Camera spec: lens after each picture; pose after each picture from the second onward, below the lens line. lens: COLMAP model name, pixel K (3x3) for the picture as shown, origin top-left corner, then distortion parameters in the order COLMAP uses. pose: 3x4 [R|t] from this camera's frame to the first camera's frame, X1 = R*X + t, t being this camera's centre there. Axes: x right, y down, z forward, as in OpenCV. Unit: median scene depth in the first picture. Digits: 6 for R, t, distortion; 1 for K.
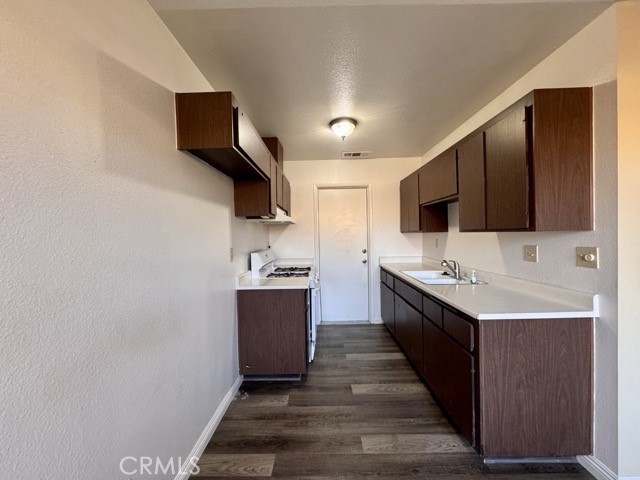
lens RADIAL K [[256.7, 0, 319.0], [0, 256.7, 239.6], [0, 0, 1]] dist [-0.001147, 0.000008]
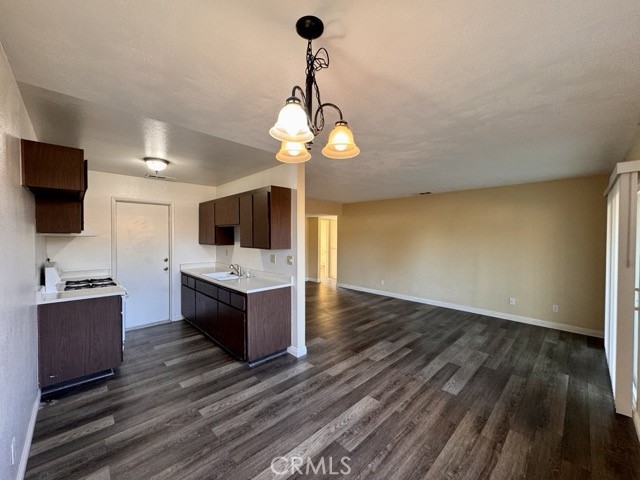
lens RADIAL K [[256.7, 0, 319.0], [0, 256.7, 239.6], [0, 0, 1]] dist [-0.001147, 0.000008]
pose [[0.710612, 0.013067, 0.703463, -0.228433], [-0.003391, 0.999880, -0.015148, -0.048333], [-0.703576, 0.008379, 0.710570, -0.474928]]
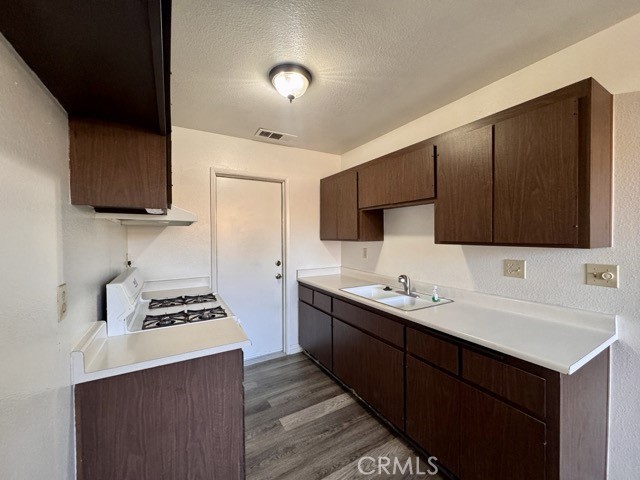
lens RADIAL K [[256.7, 0, 319.0], [0, 256.7, 239.6], [0, 0, 1]] dist [-0.001147, 0.000008]
pose [[0.858602, 0.007430, 0.512589, -0.183821], [-0.001802, 0.999933, -0.011477, -0.028056], [-0.512640, 0.008930, 0.858557, 0.415063]]
